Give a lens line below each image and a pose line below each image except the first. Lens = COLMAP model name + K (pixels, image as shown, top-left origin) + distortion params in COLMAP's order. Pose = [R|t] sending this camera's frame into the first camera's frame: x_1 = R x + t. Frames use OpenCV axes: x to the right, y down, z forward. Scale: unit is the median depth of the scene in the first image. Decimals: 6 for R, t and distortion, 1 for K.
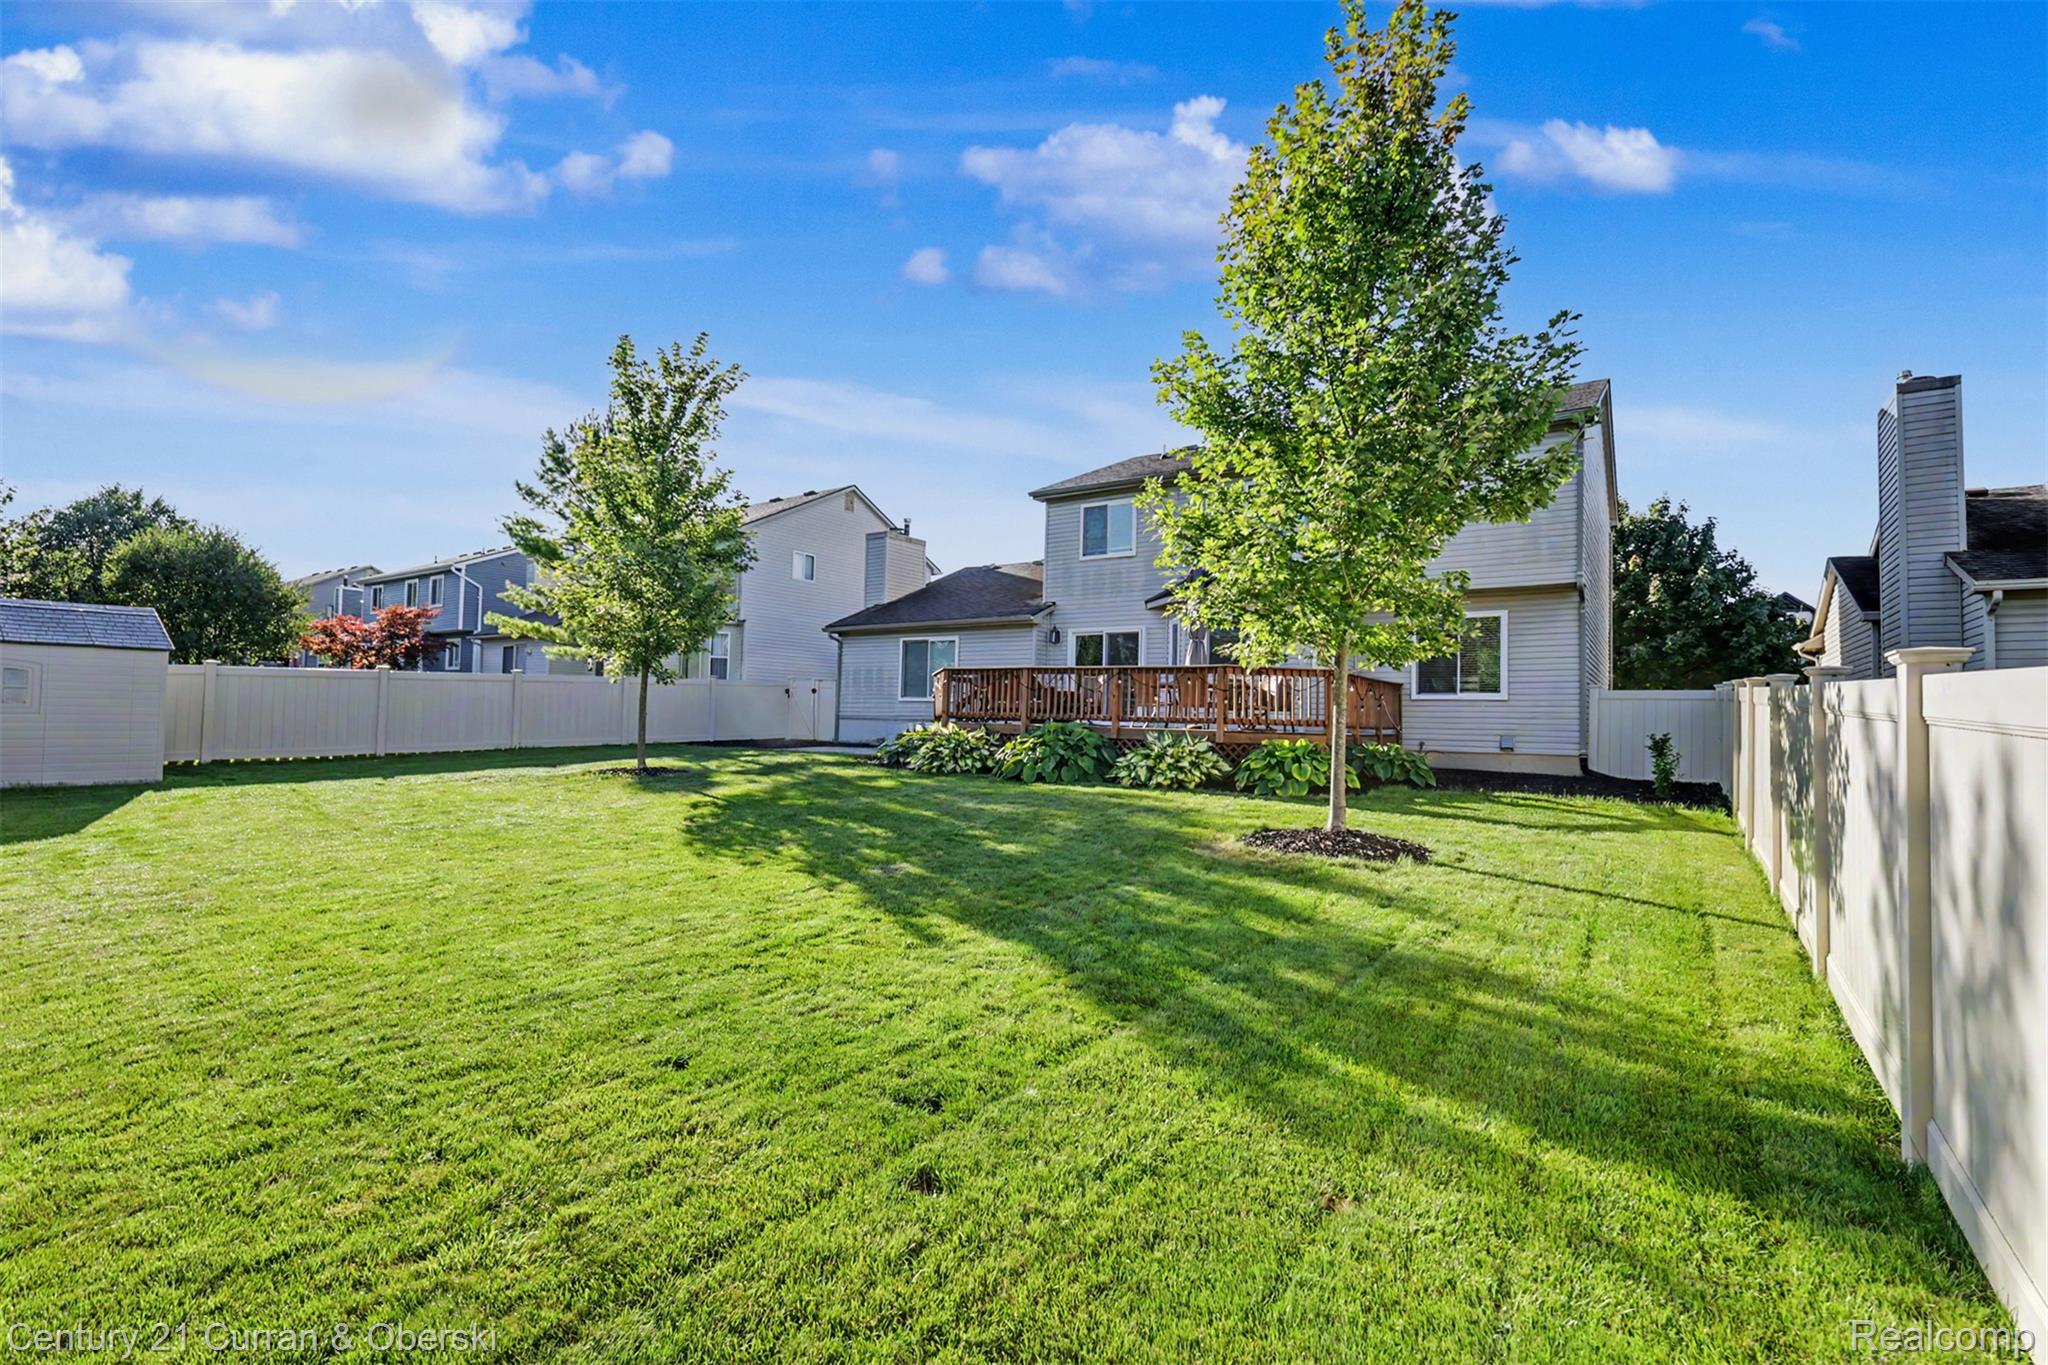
lens RADIAL K [[894.9, 0, 1027.6], [0, 894.9, 678.9], [0, 0, 1]] dist [-0.000968, -0.000256]
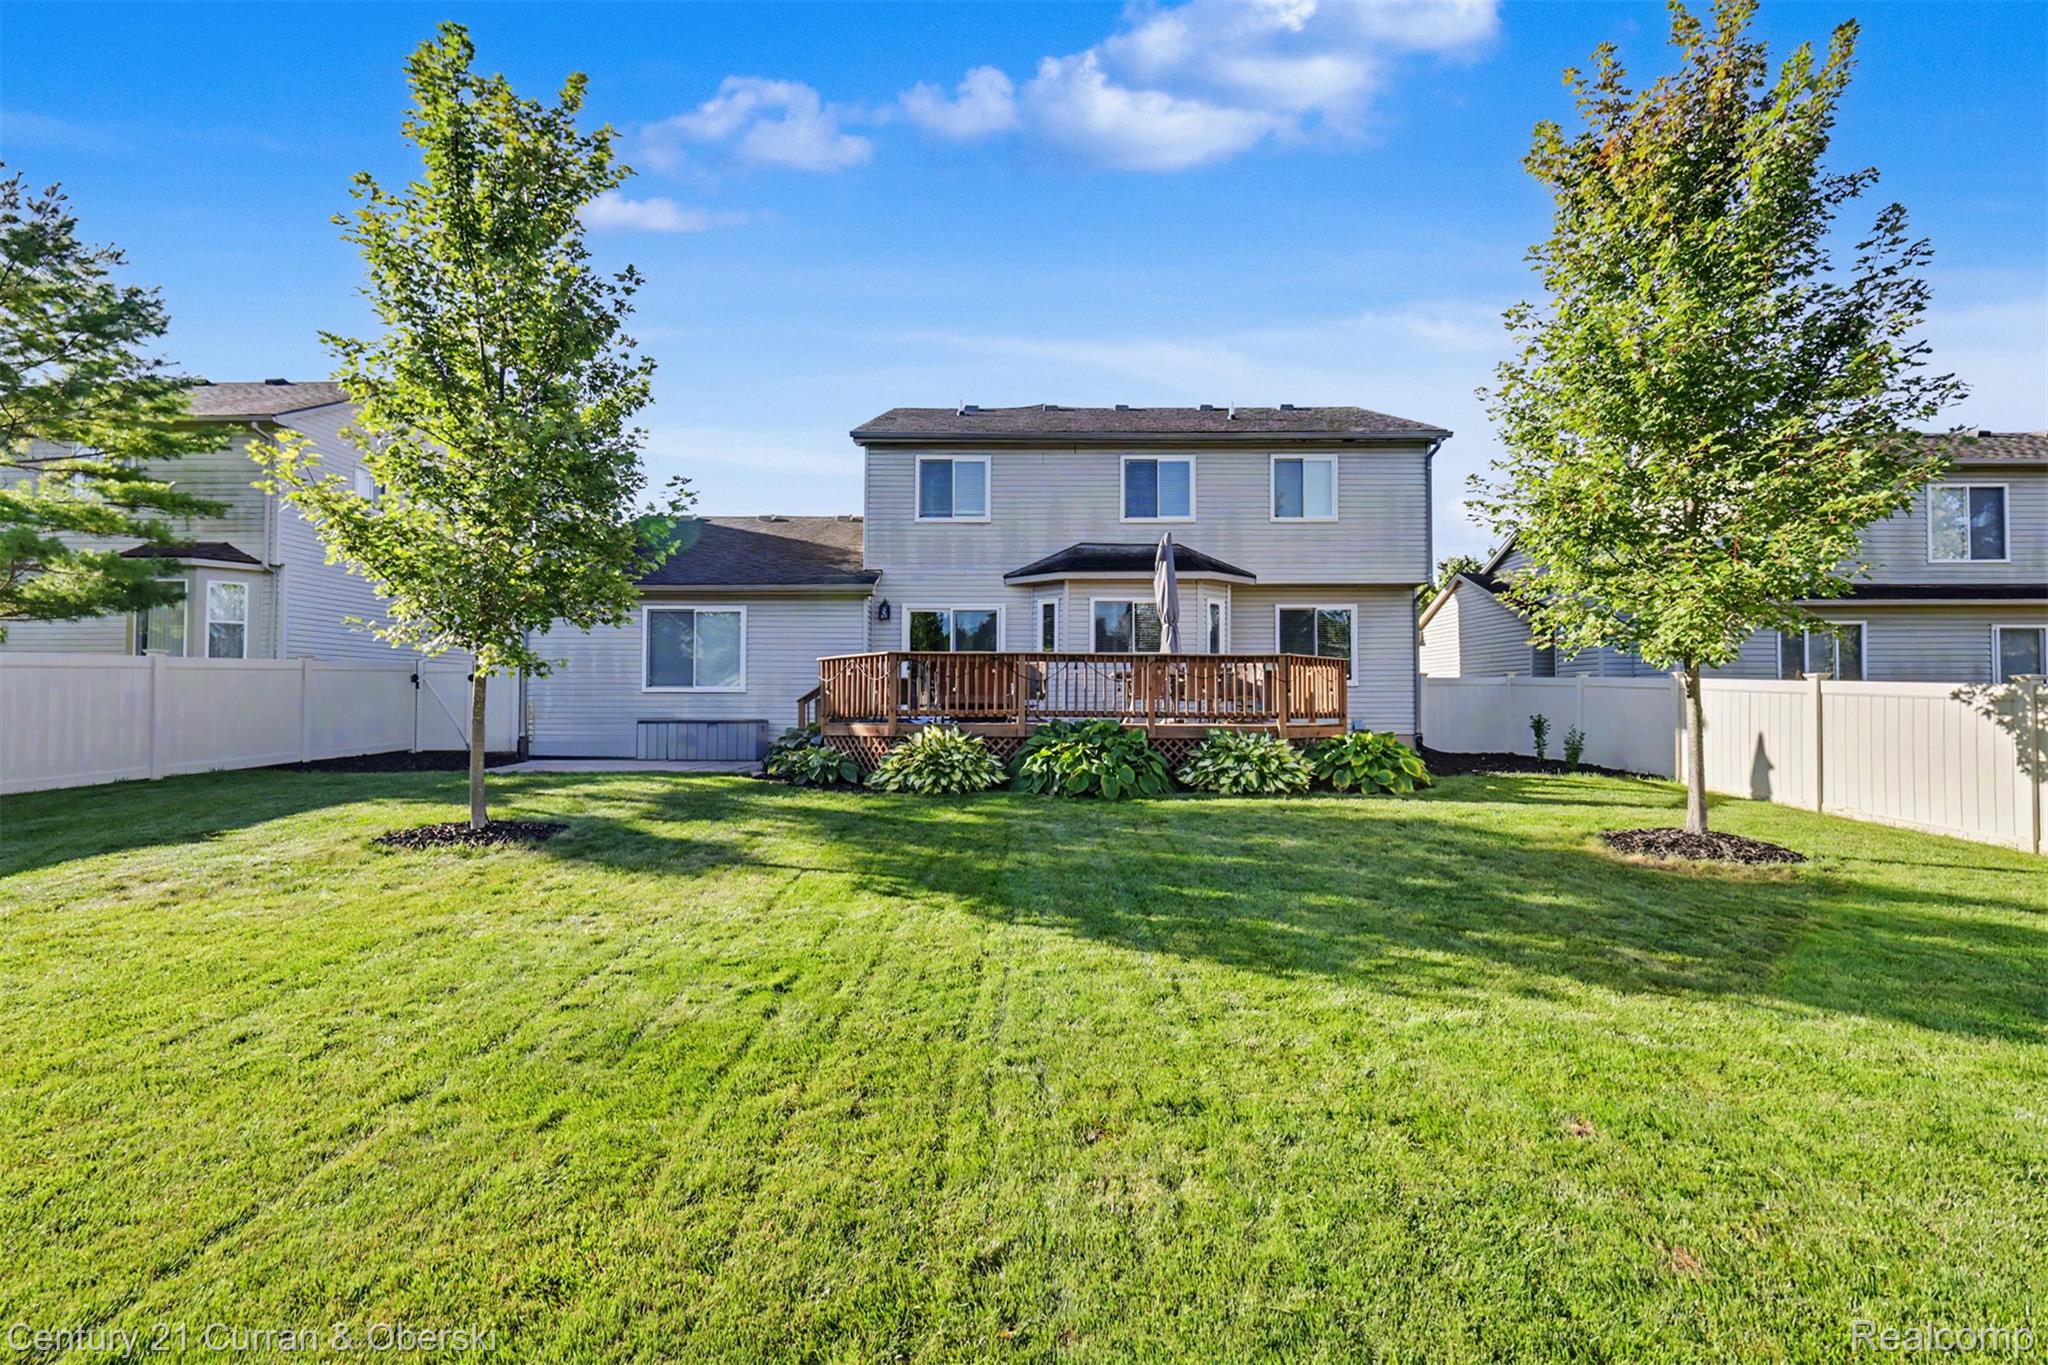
lens RADIAL K [[894.9, 0, 1027.6], [0, 894.9, 678.9], [0, 0, 1]] dist [-0.000968, -0.000256]
pose [[0.827190, -0.004838, 0.561901, -0.332303], [-0.008426, 0.999744, 0.021012, -0.004485], [-0.561859, -0.022116, 0.826937, 0.253129]]
